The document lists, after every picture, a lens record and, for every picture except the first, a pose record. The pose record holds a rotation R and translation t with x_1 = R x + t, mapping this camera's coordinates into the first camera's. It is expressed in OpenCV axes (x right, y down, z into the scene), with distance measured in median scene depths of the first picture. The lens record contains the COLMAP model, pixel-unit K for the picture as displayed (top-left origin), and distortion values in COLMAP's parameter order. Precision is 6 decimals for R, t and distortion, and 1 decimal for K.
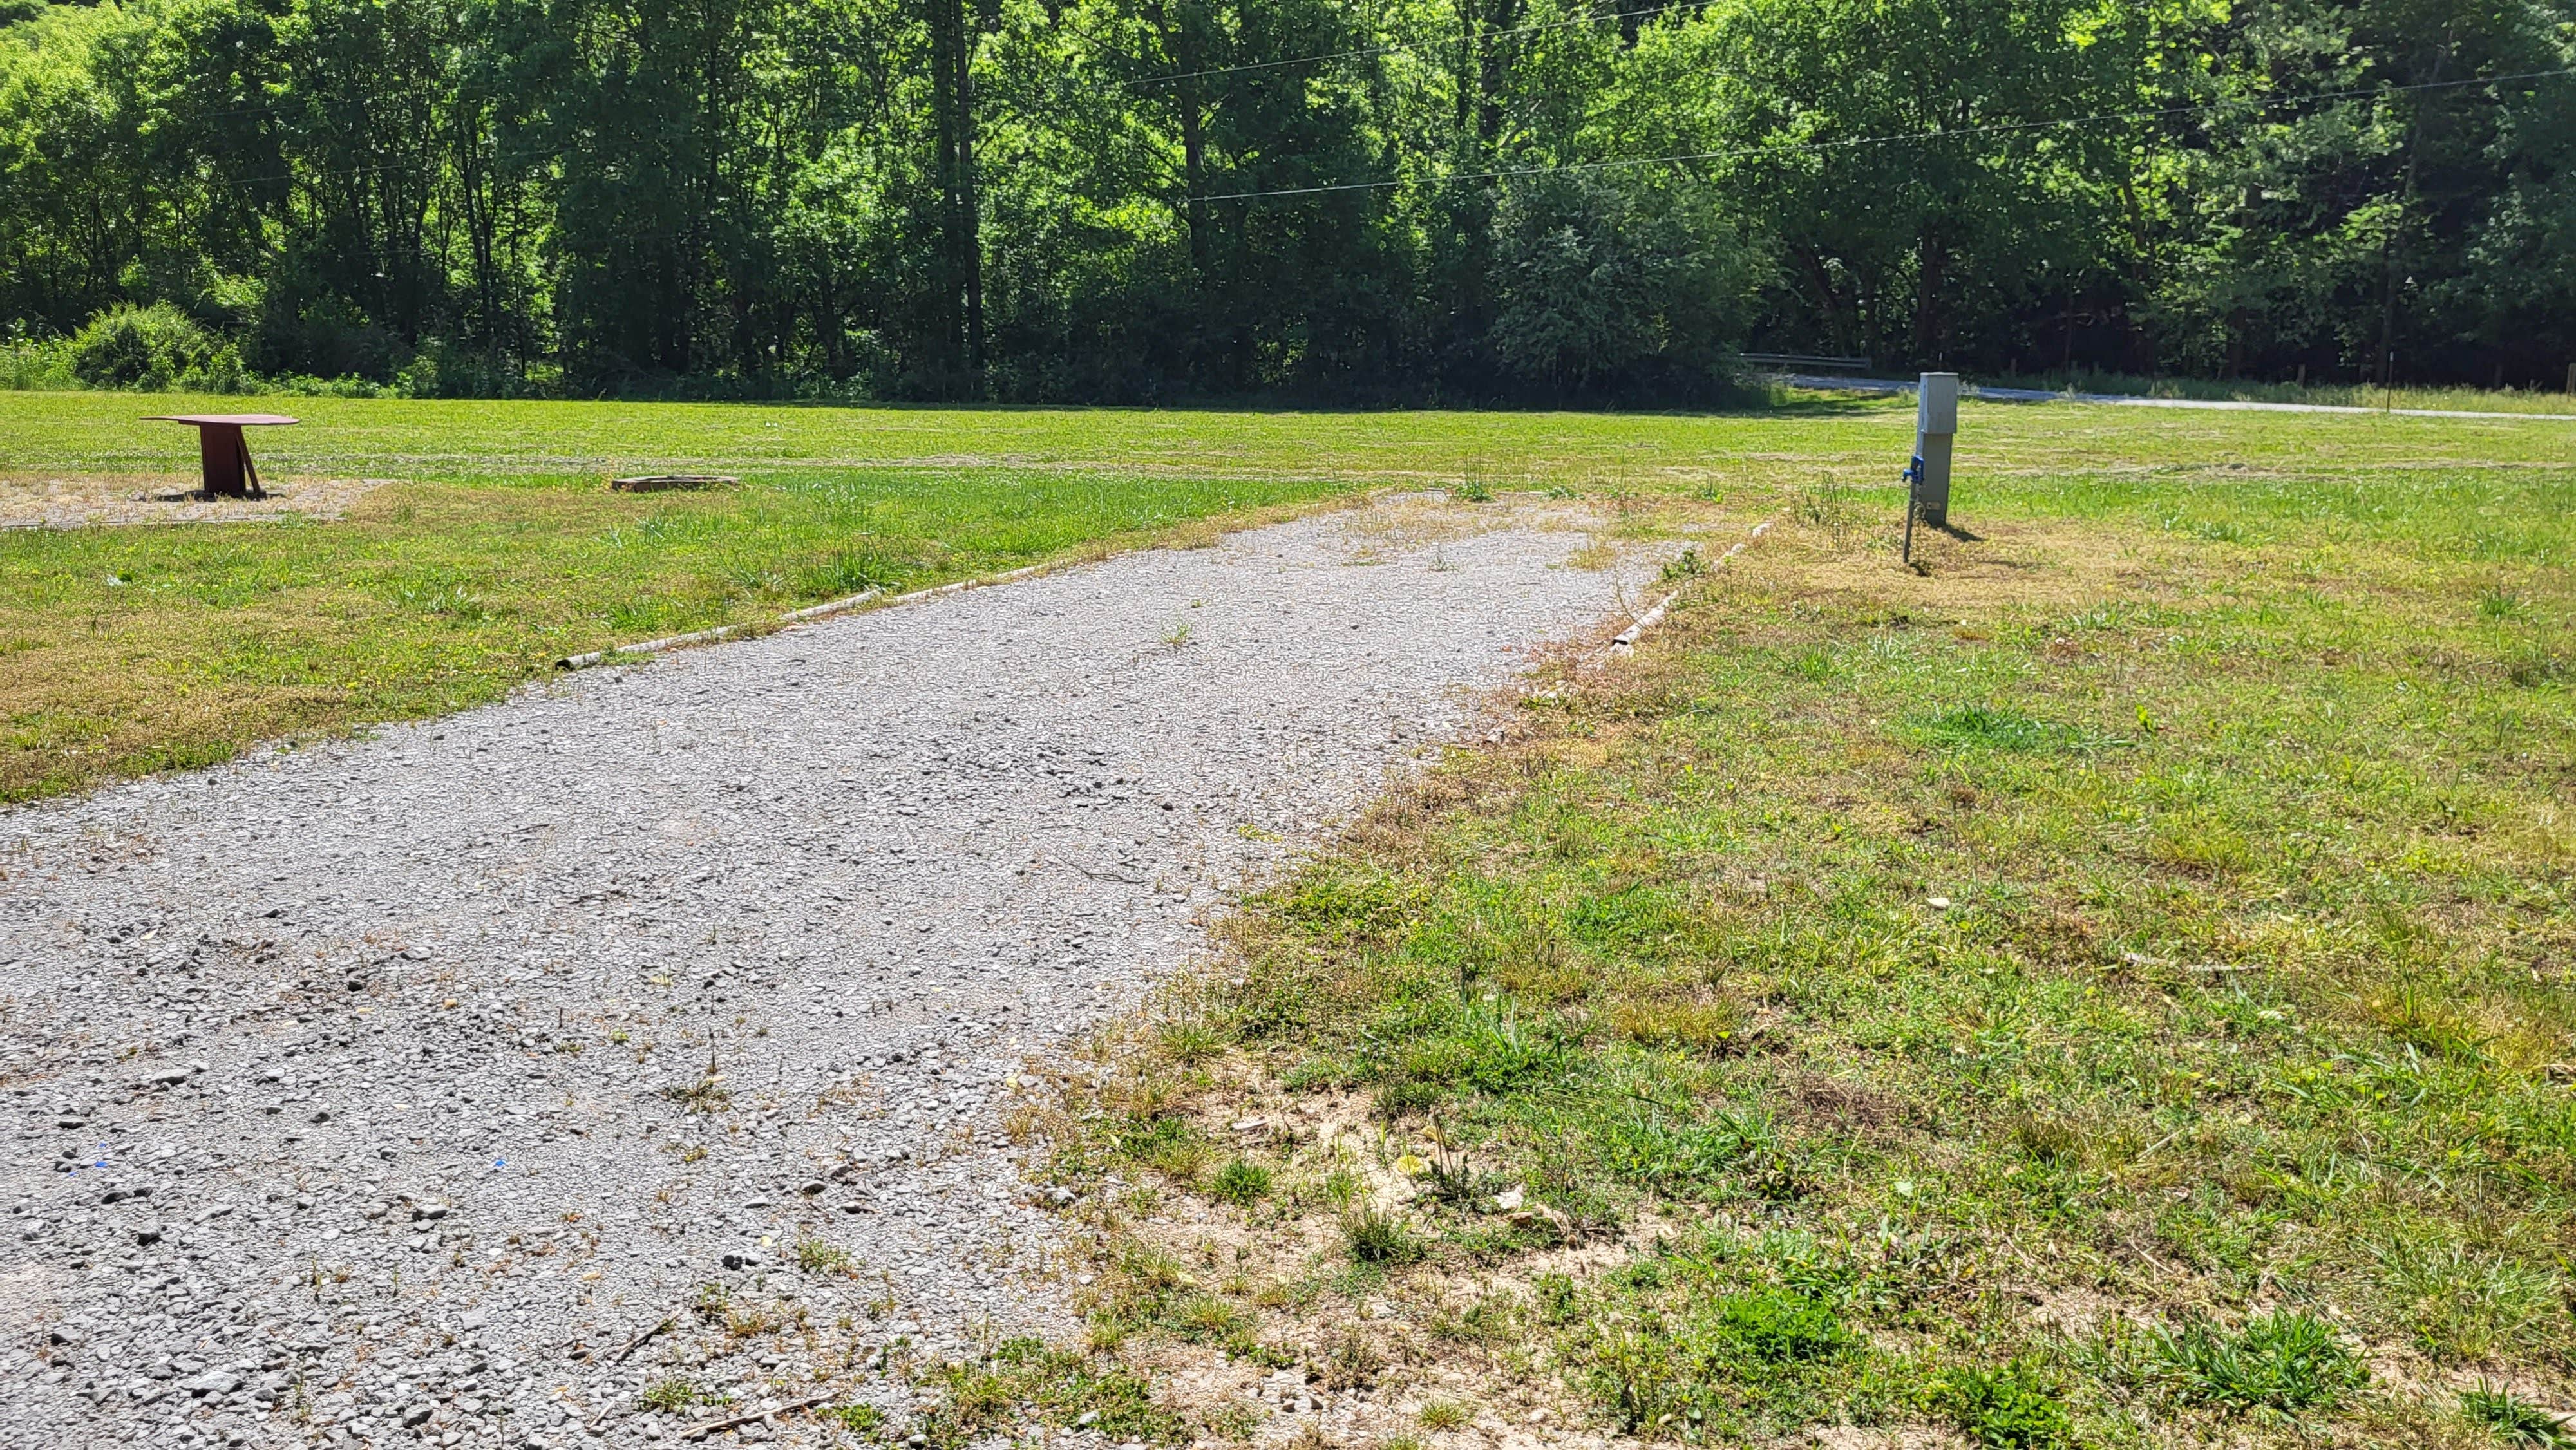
lens RADIAL K [[1900.1, 0, 1288.0], [0, 1900.1, 725.0], [0, 0, 1]] dist [-0.004504, -0.008623]
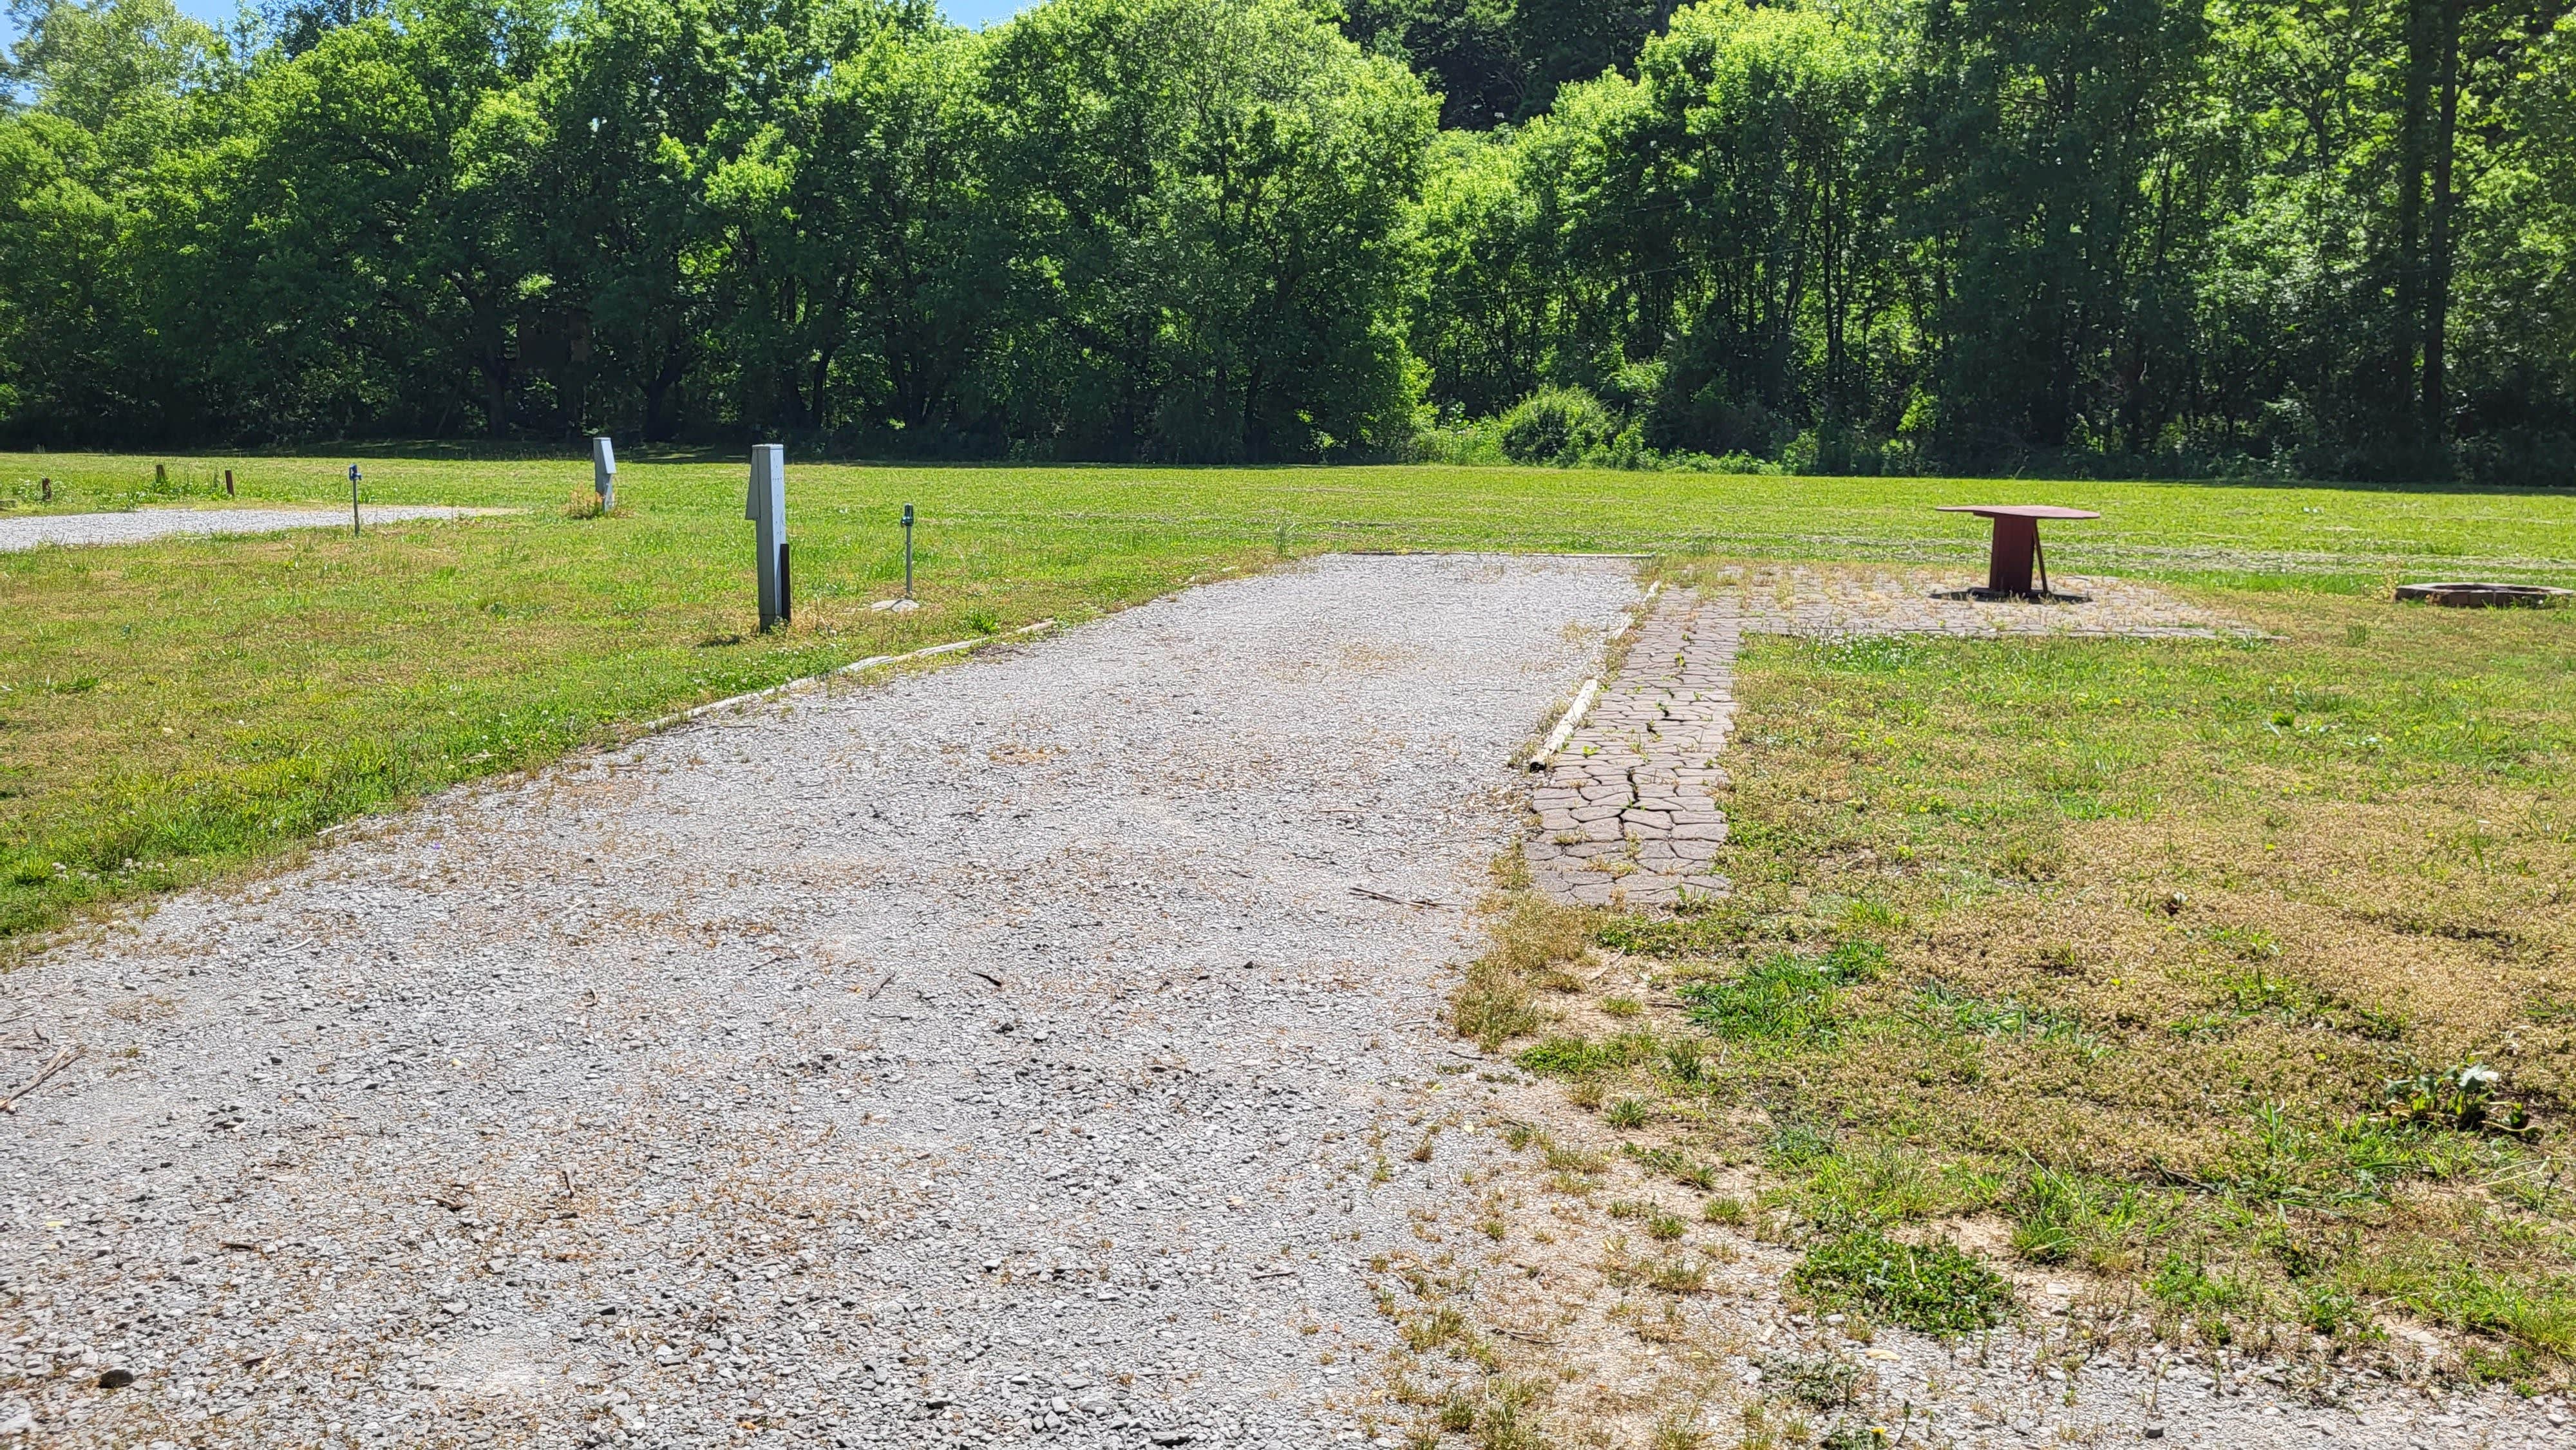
lens RADIAL K [[1900.1, 0, 1288.0], [0, 1900.1, 725.0], [0, 0, 1]] dist [-0.004504, -0.008623]
pose [[0.821566, 0.078465, -0.564688, -0.098564], [-0.099353, 0.995032, -0.006287, -0.005939], [0.561390, 0.061269, 0.825280, 0.019178]]
